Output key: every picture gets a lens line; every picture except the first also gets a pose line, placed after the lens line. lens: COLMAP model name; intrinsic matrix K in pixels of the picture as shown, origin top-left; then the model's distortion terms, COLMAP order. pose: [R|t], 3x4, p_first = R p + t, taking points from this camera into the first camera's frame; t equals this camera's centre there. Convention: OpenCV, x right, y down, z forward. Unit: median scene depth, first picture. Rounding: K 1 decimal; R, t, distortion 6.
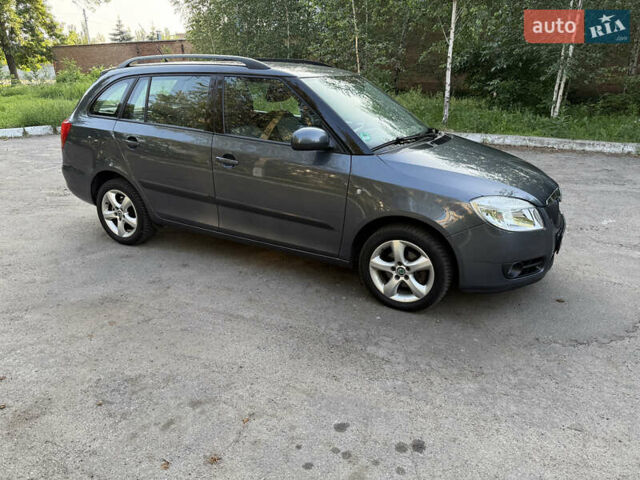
lens RADIAL K [[450.5, 0, 321.3], [0, 450.5, 240.3], [0, 0, 1]] dist [0.037809, -0.043198]
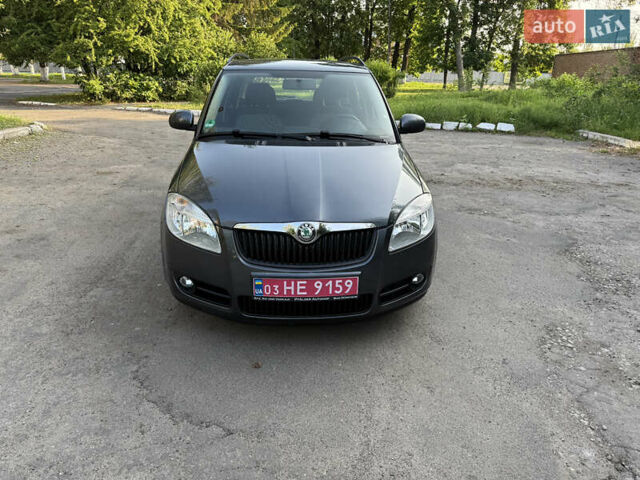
lens RADIAL K [[450.5, 0, 321.3], [0, 450.5, 240.3], [0, 0, 1]] dist [0.037809, -0.043198]
pose [[0.521337, 0.299558, -0.799045, 0.986567], [-0.313466, 0.938125, 0.147177, -0.180057], [0.793692, 0.173744, 0.582981, 0.541986]]
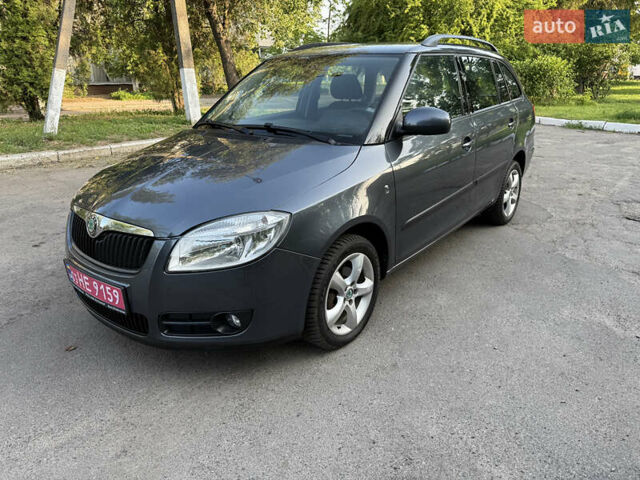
lens RADIAL K [[450.5, 0, 321.3], [0, 450.5, 240.3], [0, 0, 1]] dist [0.037809, -0.043198]
pose [[-0.193855, 0.329400, -0.924076, 0.957867], [-0.331437, 0.864569, 0.377718, -0.393679], [0.923347, 0.379495, -0.058425, 1.203940]]
